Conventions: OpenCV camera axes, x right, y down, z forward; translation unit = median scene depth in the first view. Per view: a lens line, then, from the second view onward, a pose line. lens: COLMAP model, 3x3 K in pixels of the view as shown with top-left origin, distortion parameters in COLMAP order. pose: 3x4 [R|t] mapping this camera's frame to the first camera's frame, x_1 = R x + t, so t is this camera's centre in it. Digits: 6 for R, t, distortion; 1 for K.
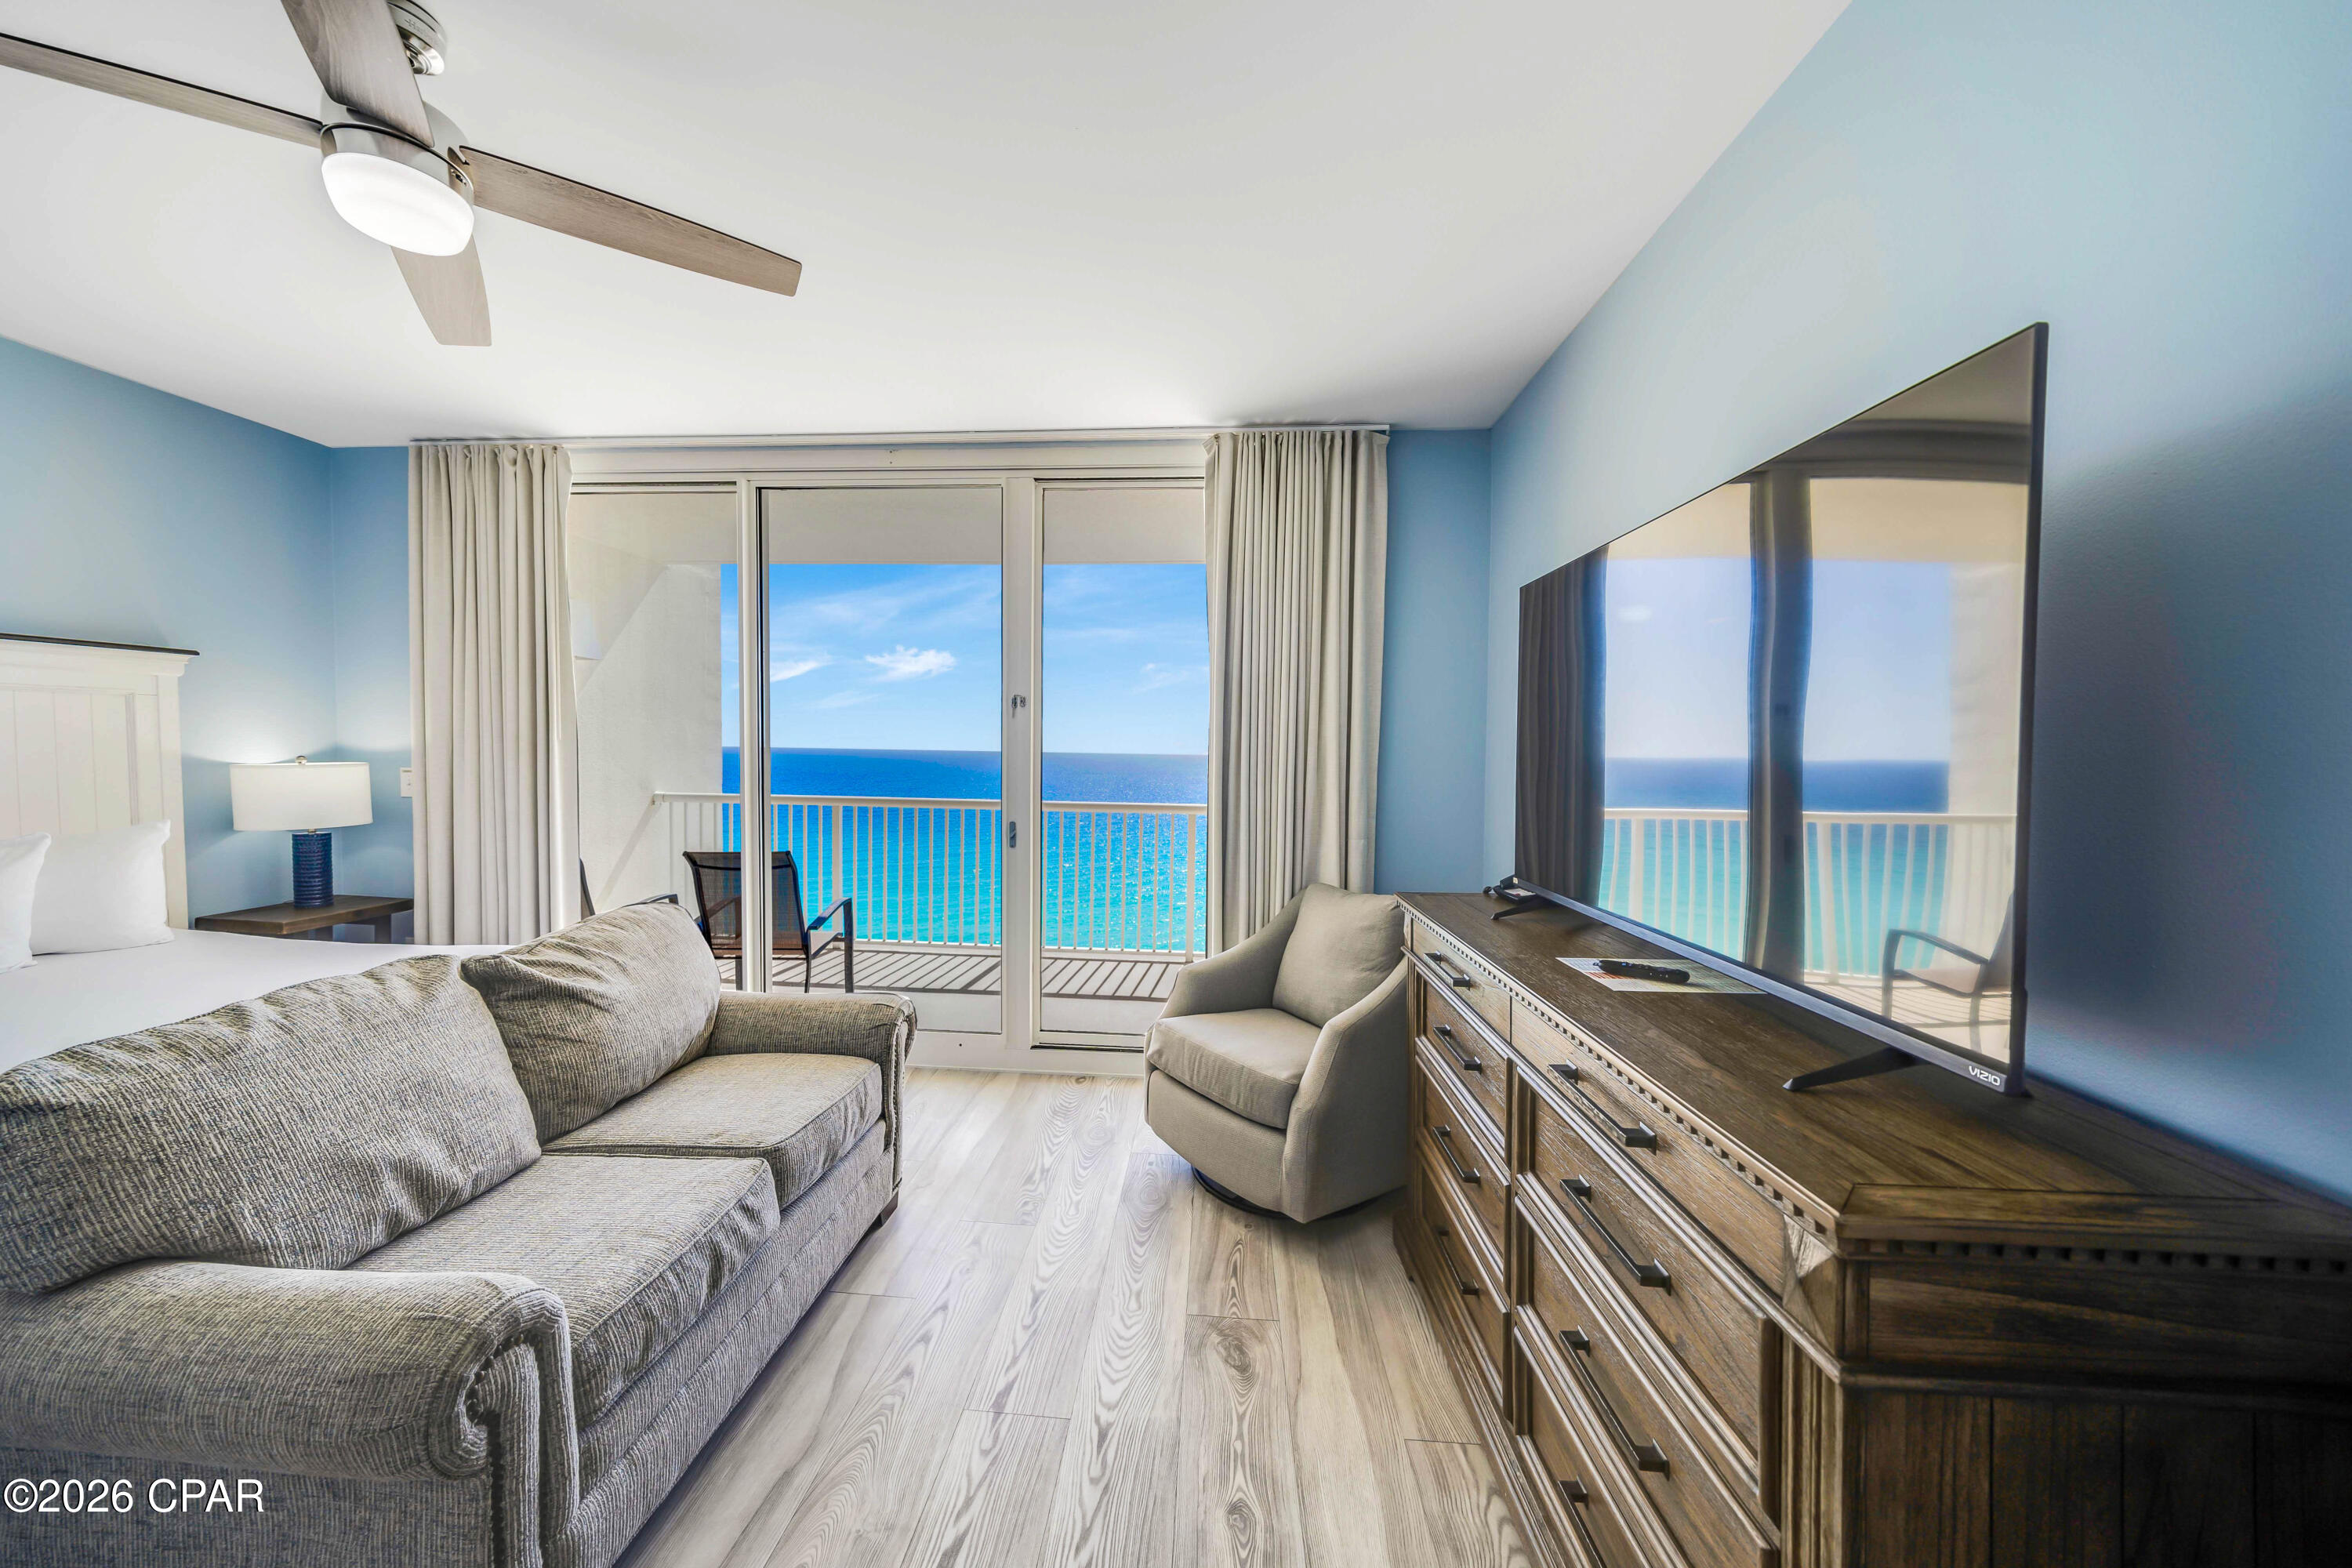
lens RADIAL K [[815.7, 0, 1159.9], [0, 815.7, 787.7], [0, 0, 1]] dist [-0.005343, 0.000569]
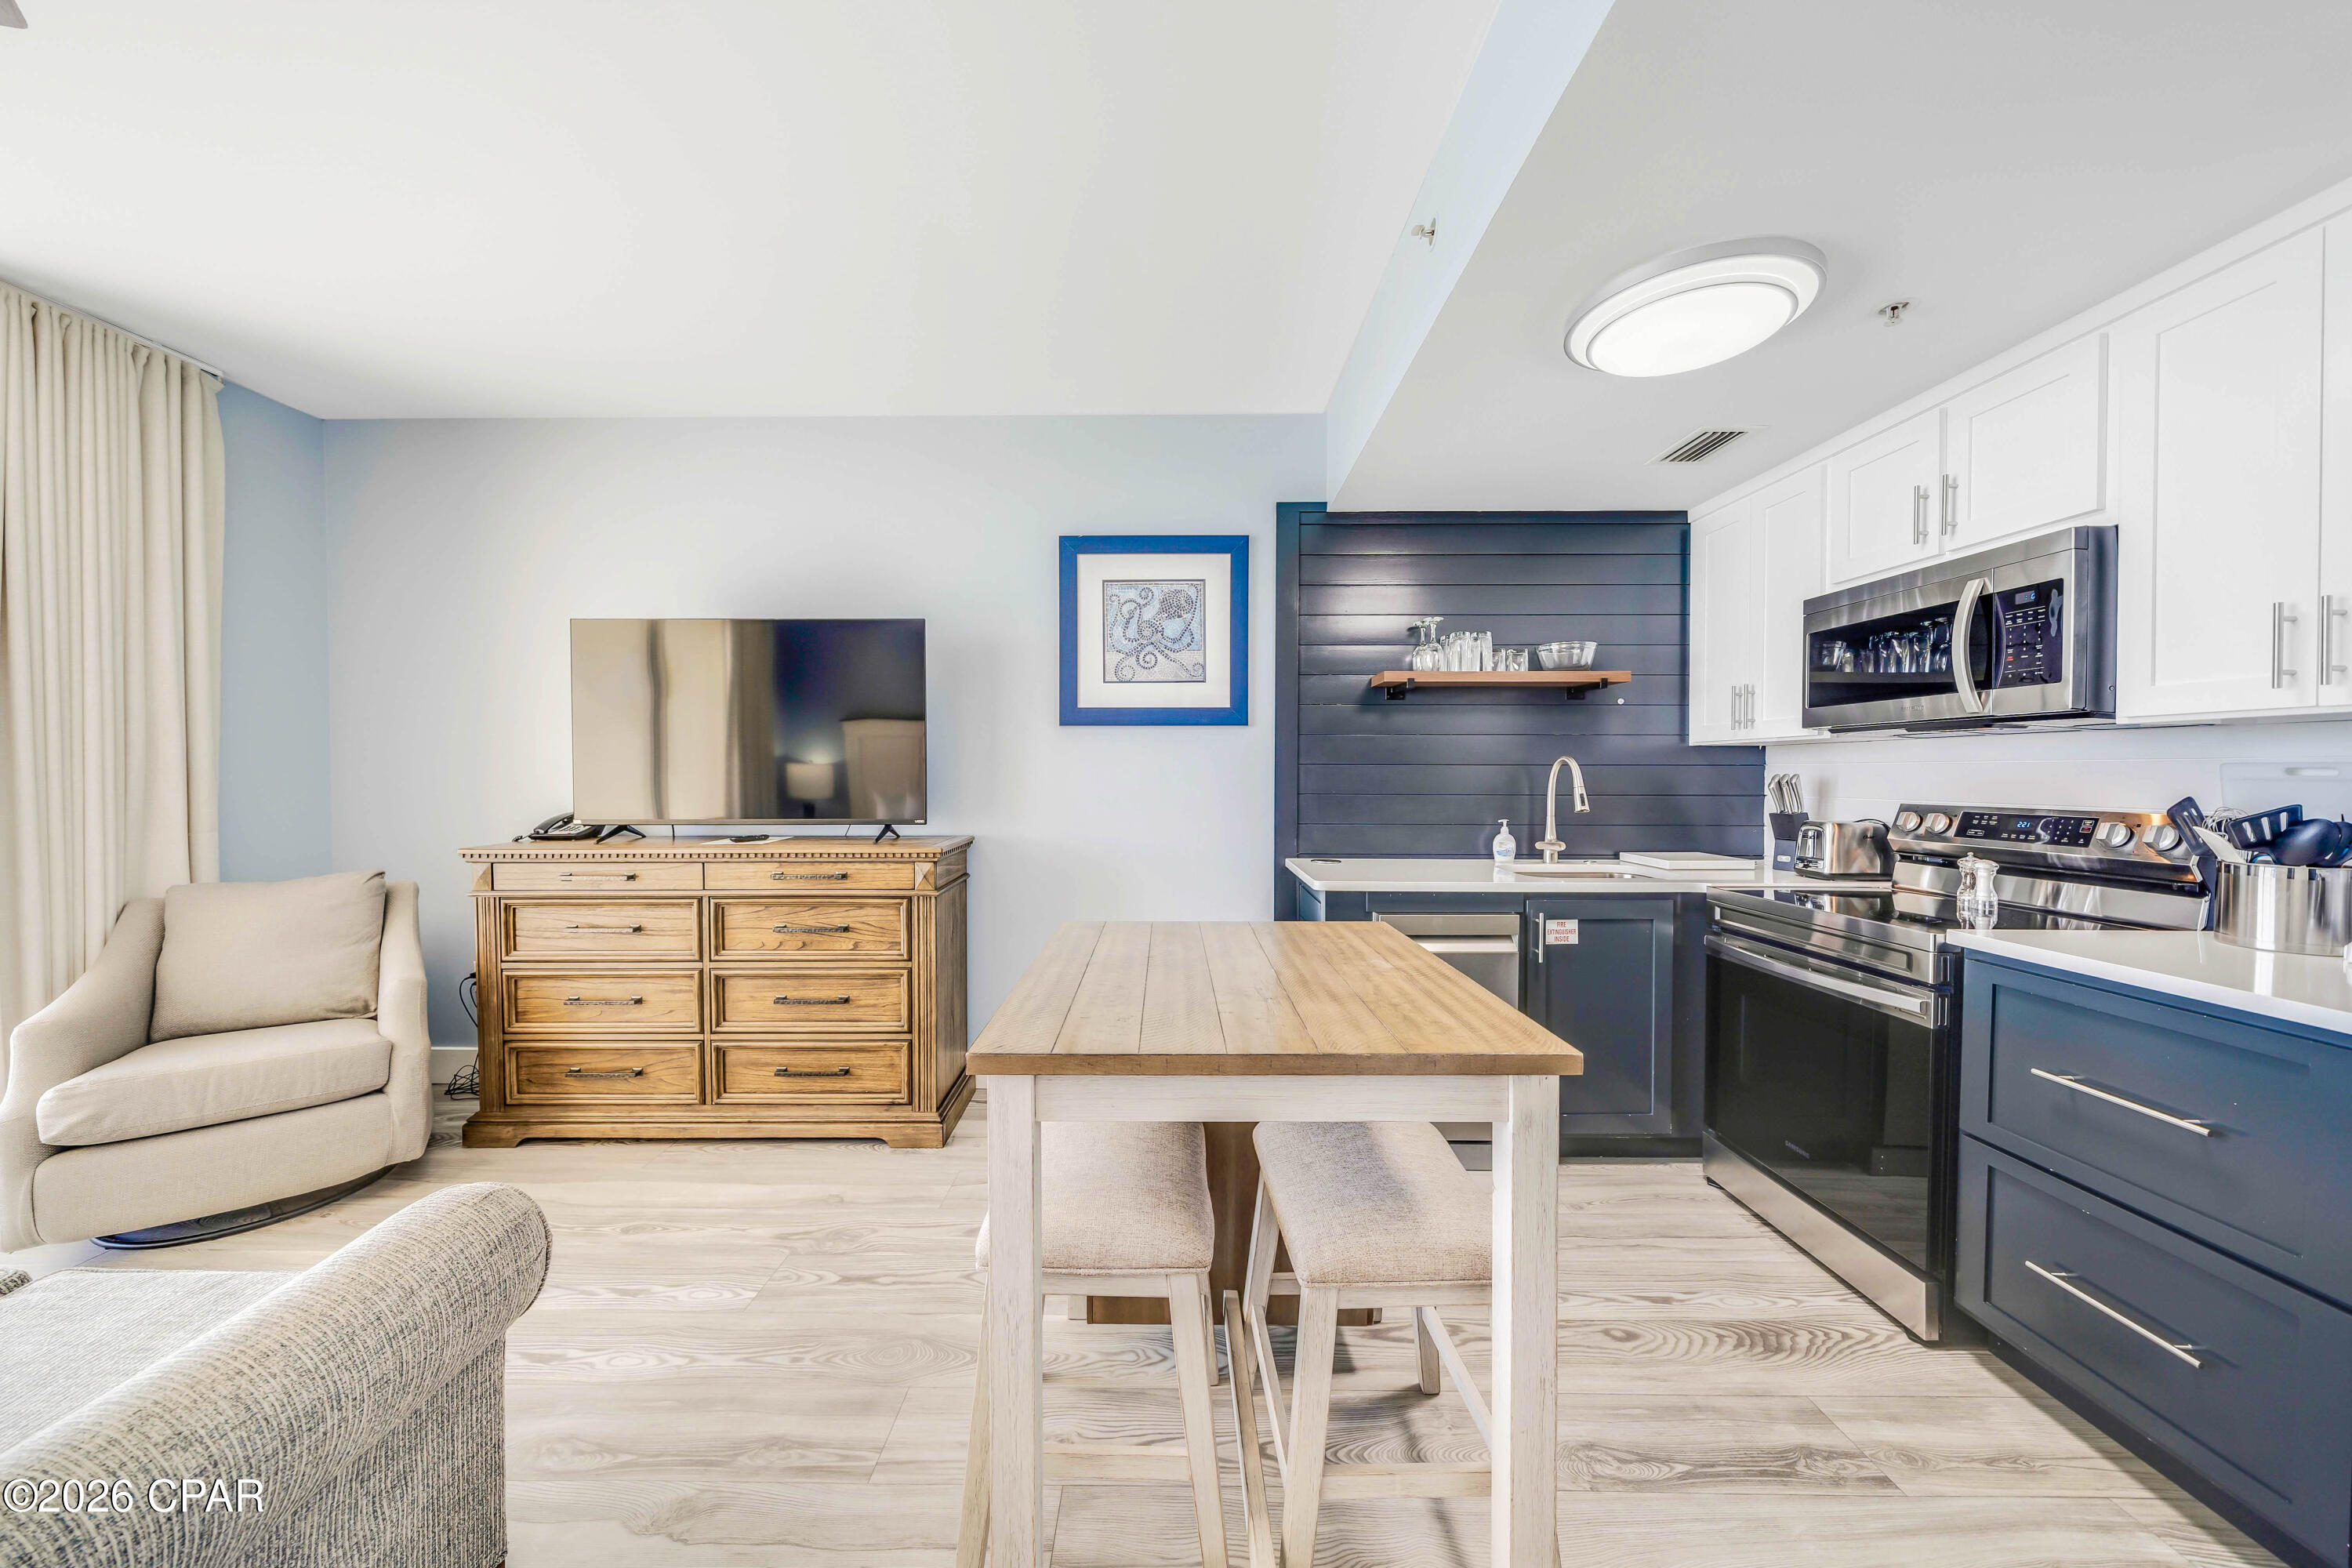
lens RADIAL K [[815.7, 0, 1160.7], [0, 815.7, 782.8], [0, 0, 1]] dist [-0.005343, 0.000569]
pose [[-0.051575, -0.030756, 0.998195, -0.989440], [0.046618, 0.998362, 0.033170, 0.042550], [-0.997580, 0.048245, -0.050057, 0.040358]]
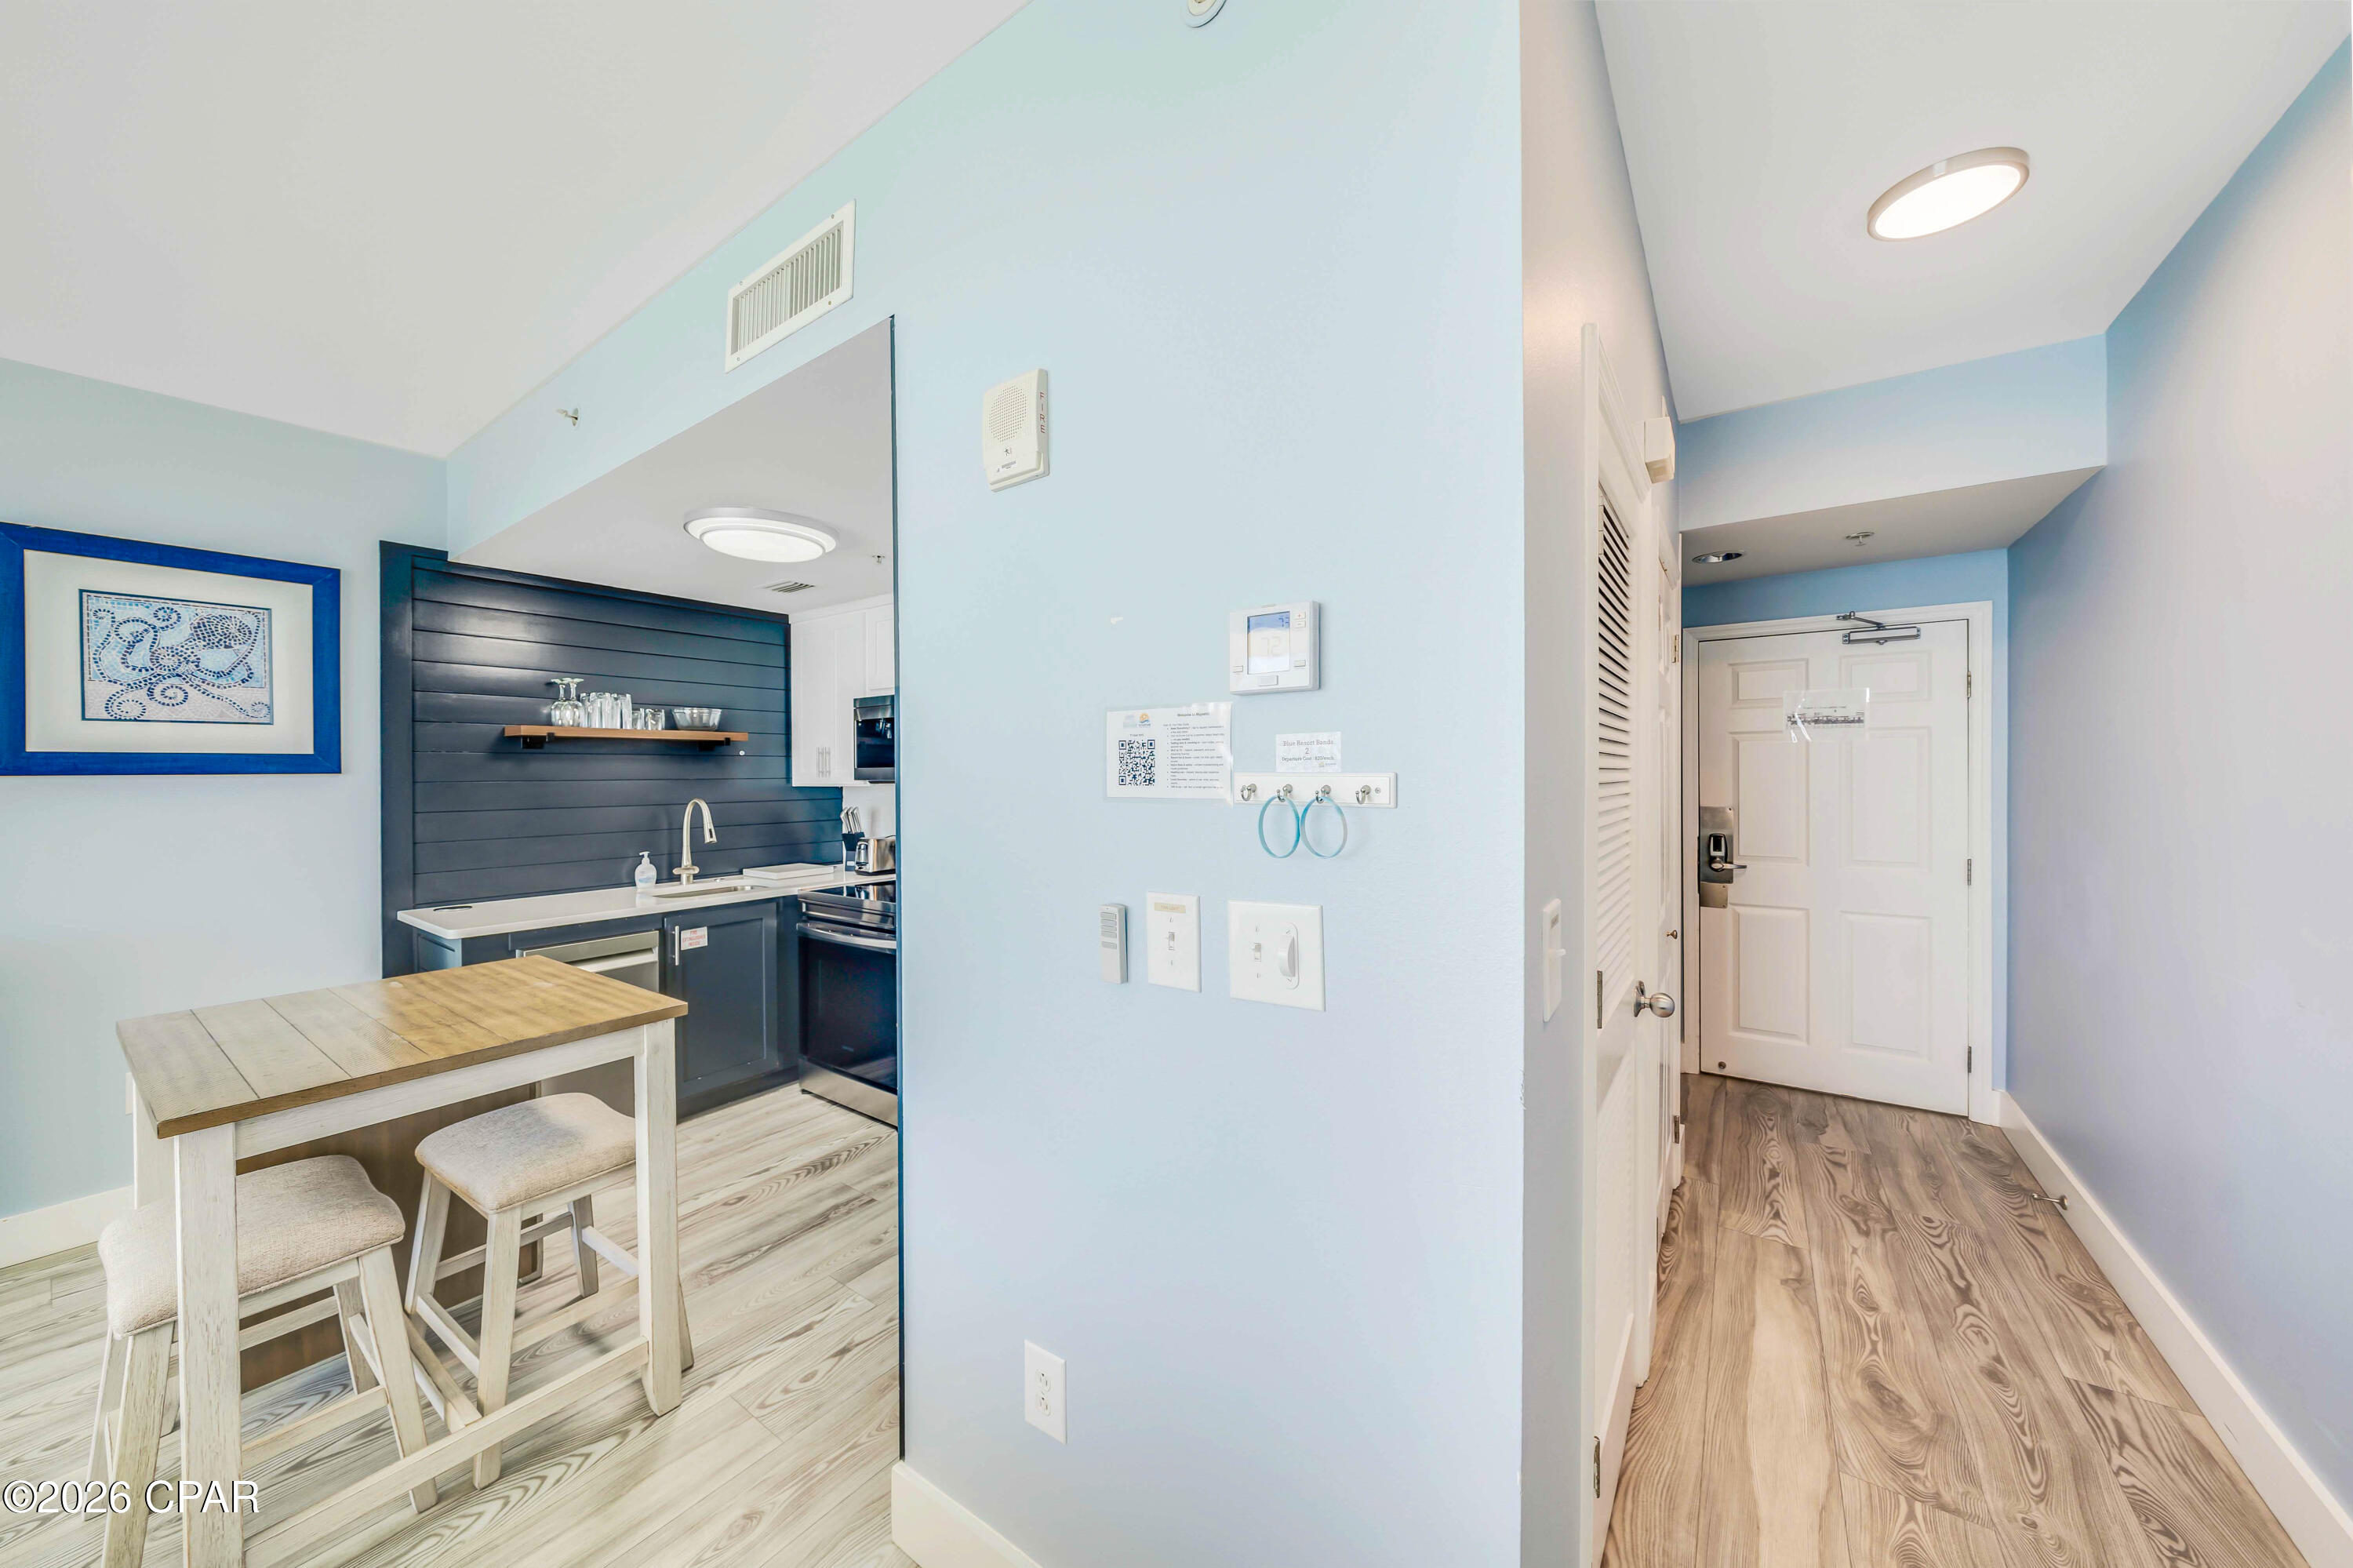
lens RADIAL K [[816.1, 0, 1167.8], [0, 816.1, 773.9], [0, 0, 1]] dist [-0.005343, 0.000569]
pose [[-0.850176, -0.012226, 0.526357, -1.410204], [0.018559, 0.998413, 0.053167, -0.049881], [-0.526172, 0.054970, -0.848600, 0.227927]]
